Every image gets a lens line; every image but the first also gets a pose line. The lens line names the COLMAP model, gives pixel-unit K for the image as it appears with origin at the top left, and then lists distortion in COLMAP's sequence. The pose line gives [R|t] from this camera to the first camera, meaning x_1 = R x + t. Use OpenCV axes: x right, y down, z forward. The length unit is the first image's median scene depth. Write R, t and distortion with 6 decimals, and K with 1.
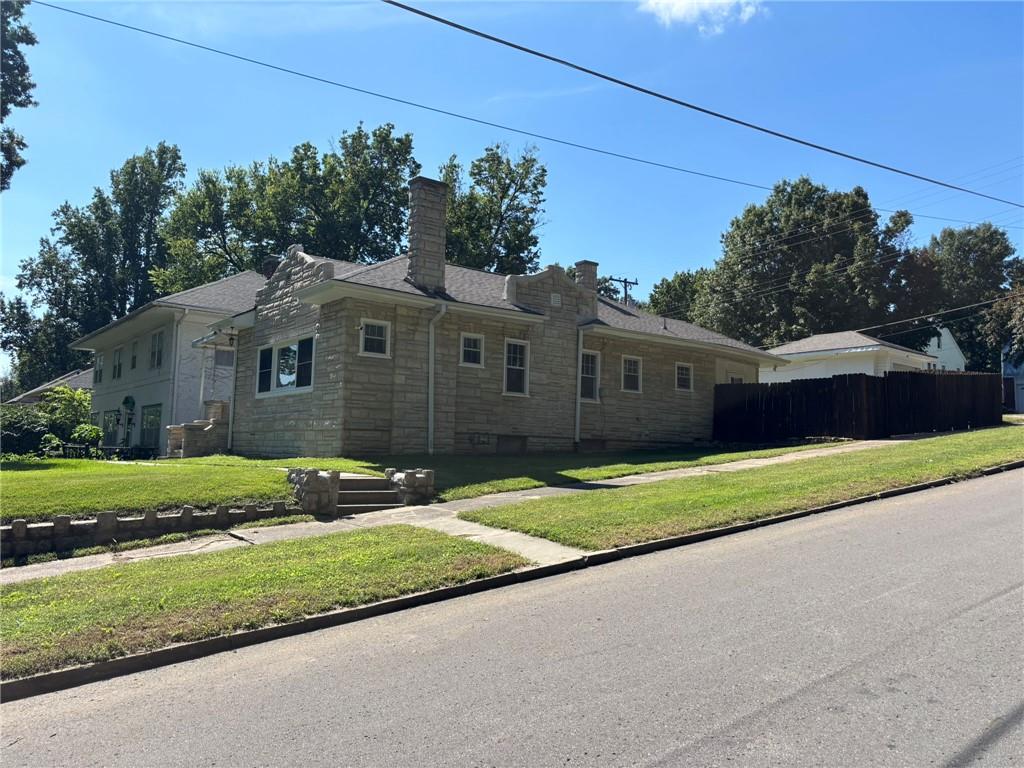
lens RADIAL K [[776.8, 0, 512.0], [0, 776.8, 384.0], [0, 0, 1]] dist [0.090047, -0.112709]
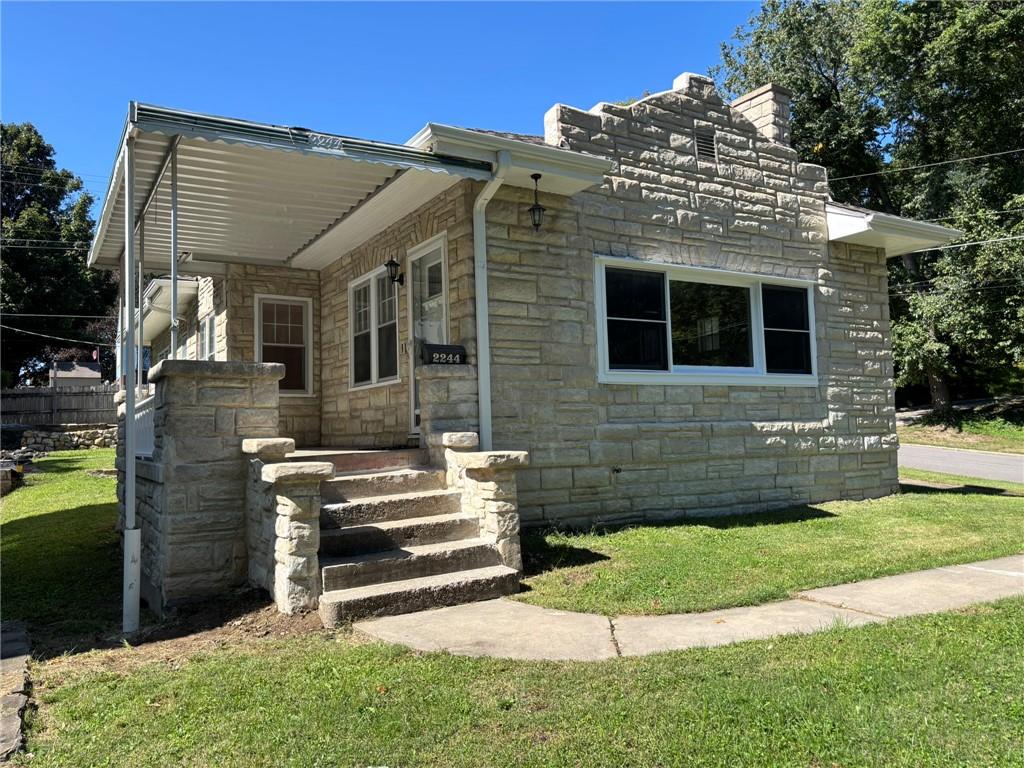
lens RADIAL K [[776.8, 0, 512.0], [0, 776.8, 384.0], [0, 0, 1]] dist [0.090047, -0.112709]
pose [[0.117877, 0.040512, 0.992201, -0.736948], [-0.065475, 0.997310, -0.032942, 0.036027], [-0.990867, -0.061081, 0.120213, 1.000097]]
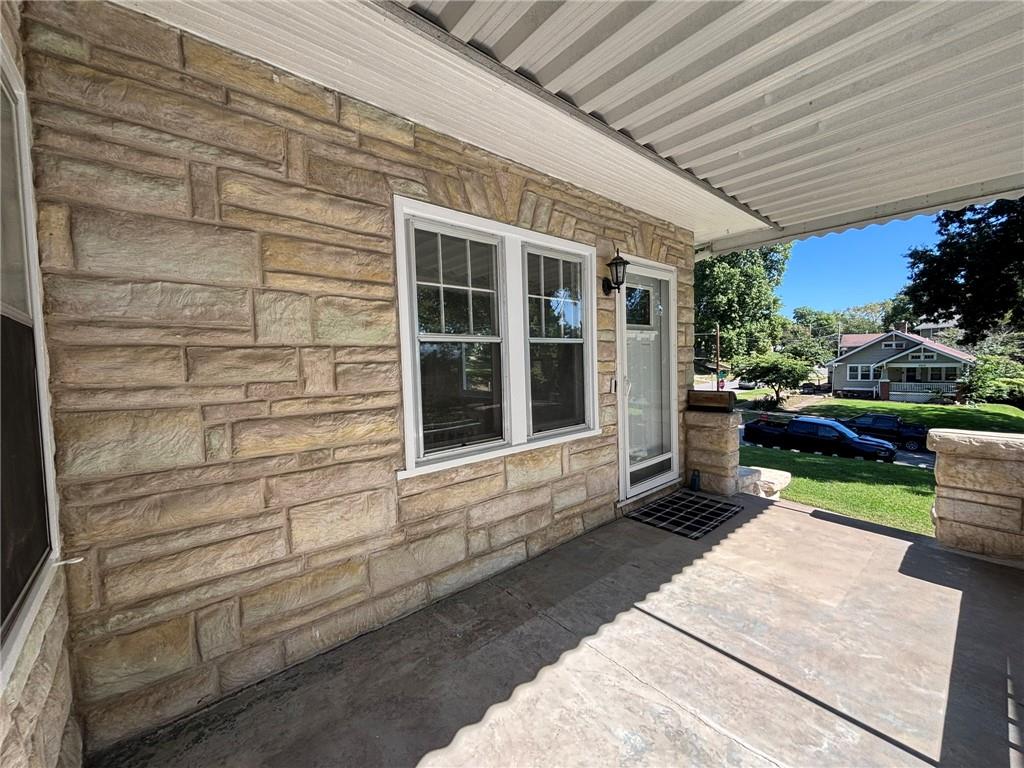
lens RADIAL K [[415.9, 0, 511.1], [0, 415.9, 382.4], [0, 0, 1]] dist [-0.000961, -0.000085]
pose [[-0.998087, 0.011119, -0.060814, -0.273044], [0.014536, 0.998323, -0.056037, 0.013587], [0.060089, -0.056814, -0.996575, 1.270734]]
